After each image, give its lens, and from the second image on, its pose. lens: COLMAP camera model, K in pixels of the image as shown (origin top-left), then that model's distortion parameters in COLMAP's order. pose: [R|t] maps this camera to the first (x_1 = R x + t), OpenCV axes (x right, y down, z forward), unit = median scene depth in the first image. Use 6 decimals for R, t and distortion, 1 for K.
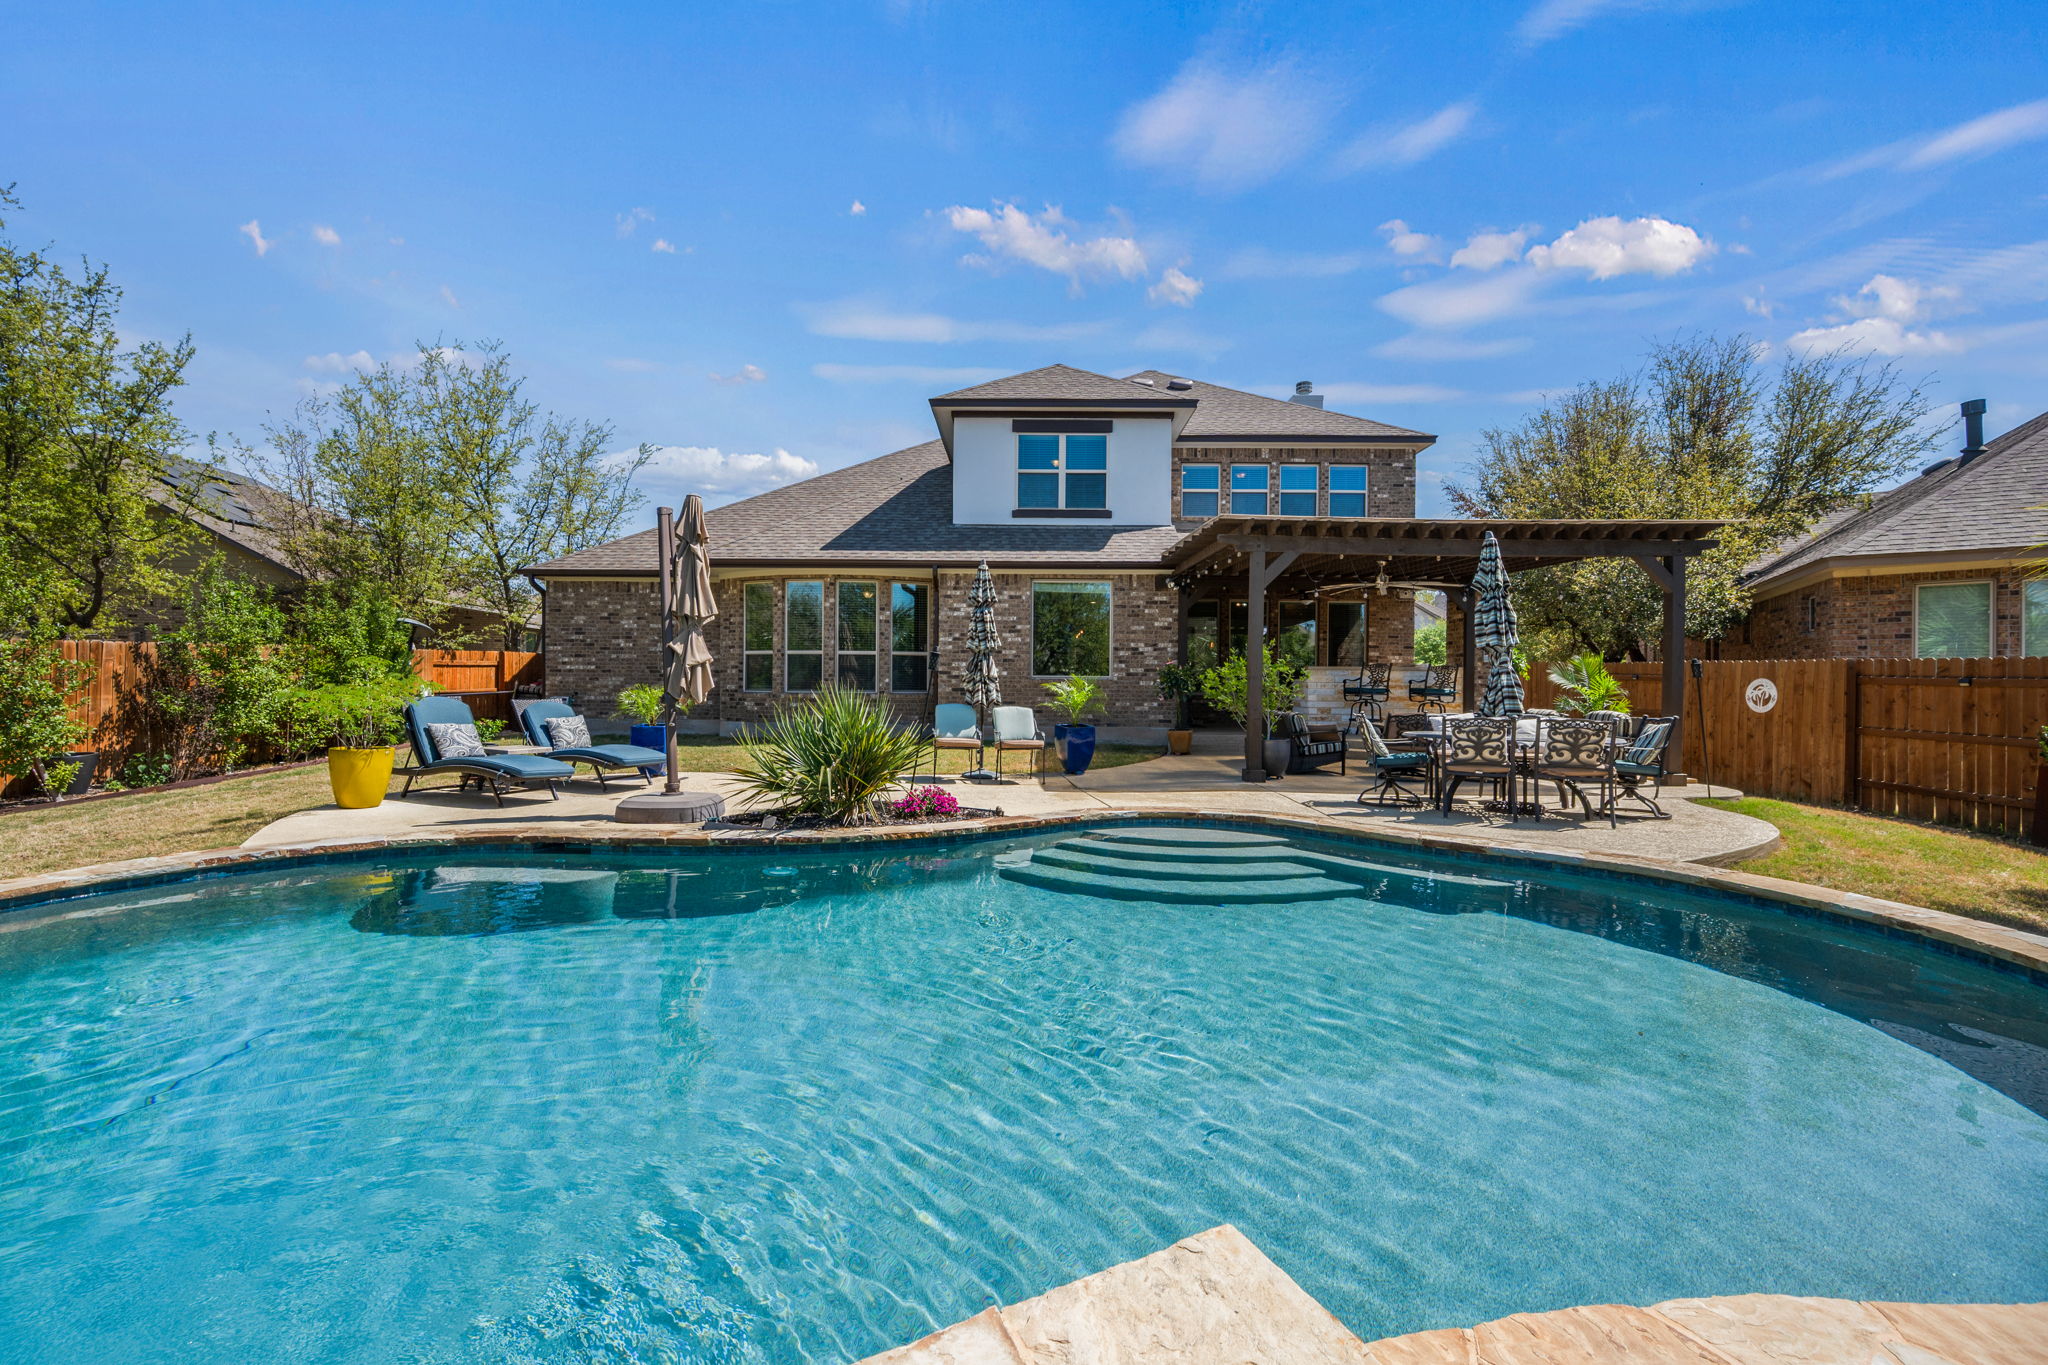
lens RADIAL K [[801.0, 0, 1011.7], [0, 801.0, 679.1], [0, 0, 1]] dist [0.000229, 0.000355]
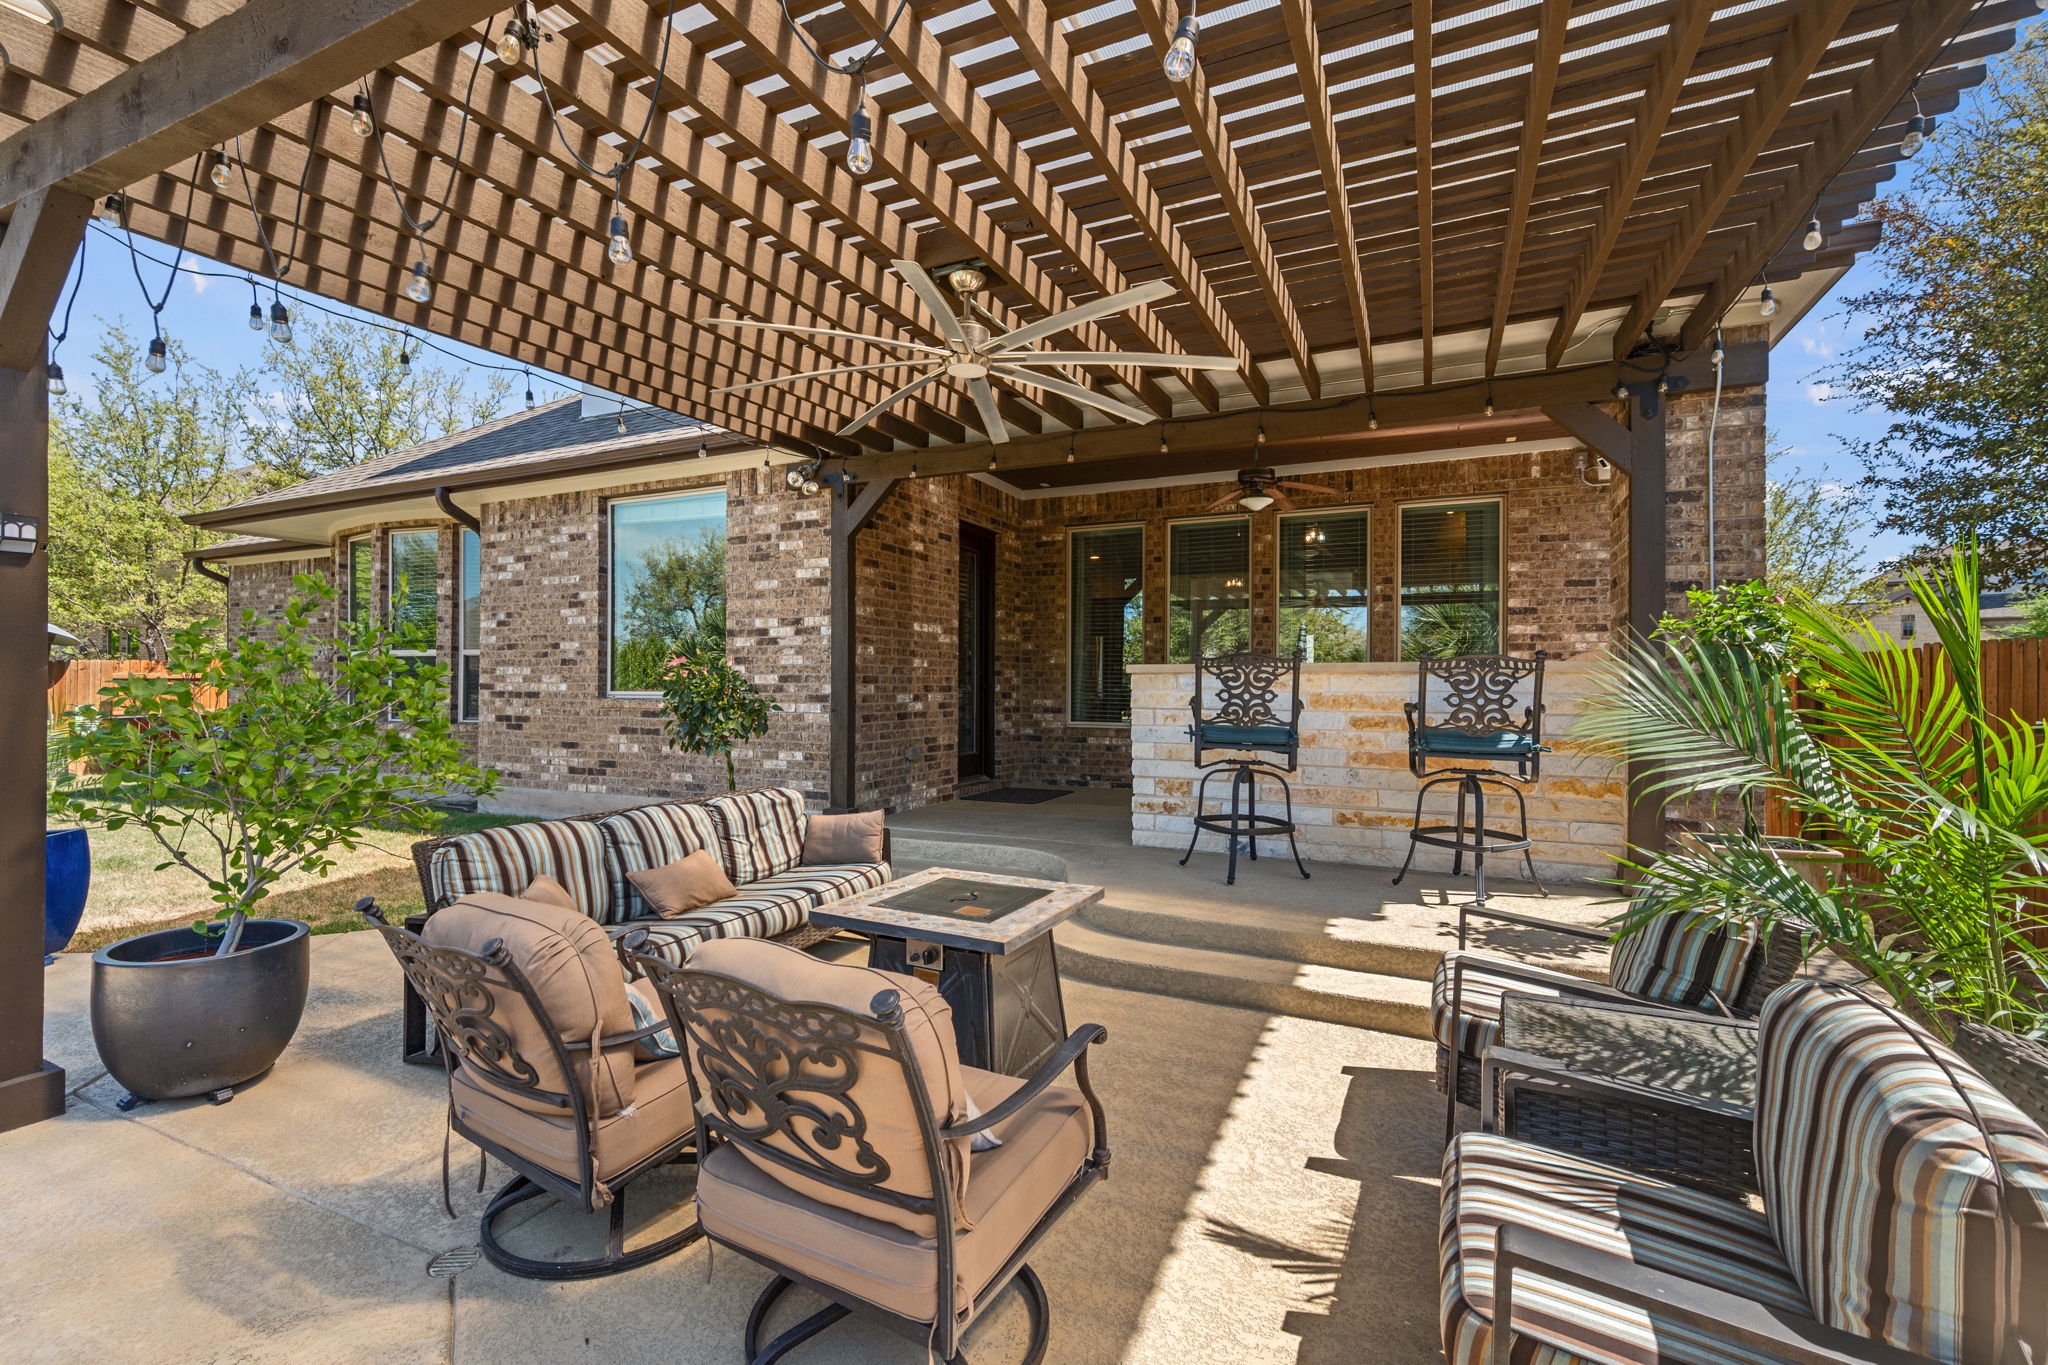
lens RADIAL K [[874.5, 0, 1030.0], [0, 874.5, 676.1], [0, 0, 1]] dist [0.001577, 0.000297]
pose [[0.904761, -0.008729, -0.425830, 0.500494], [0.005432, 0.999945, -0.008957, -0.007595], [0.425885, 0.005790, 0.904759, 0.621575]]
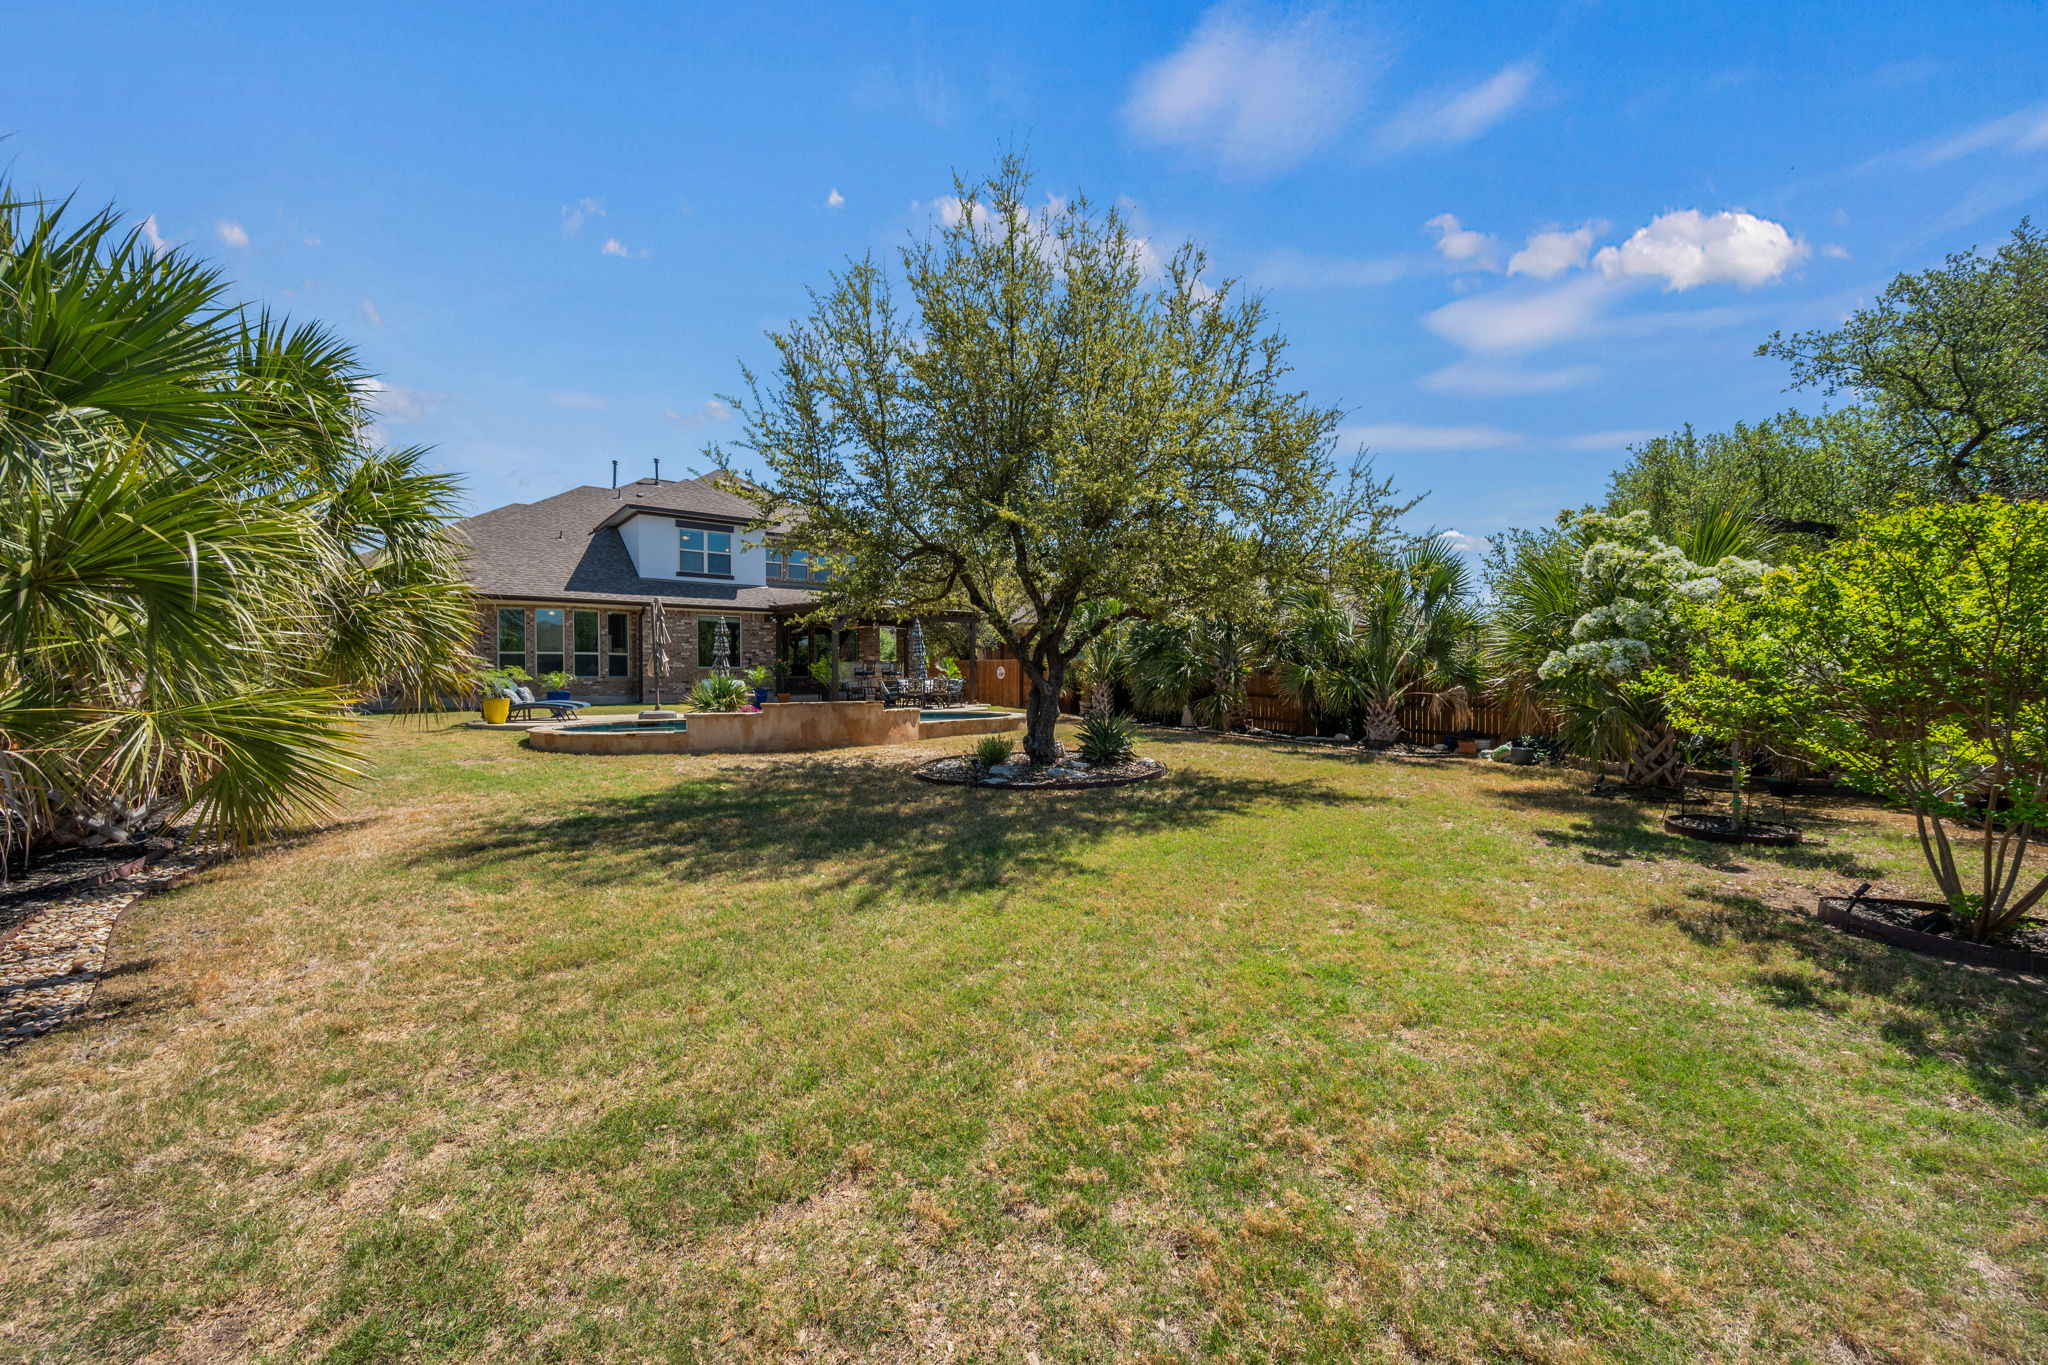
lens RADIAL K [[801.0, 0, 1011.7], [0, 801.0, 679.1], [0, 0, 1]] dist [0.000229, 0.000355]
pose [[0.784438, -0.012812, 0.620075, -0.550301], [0.007628, 0.999910, 0.011011, 0.009454], [-0.620160, -0.003908, 0.784466, -0.878950]]
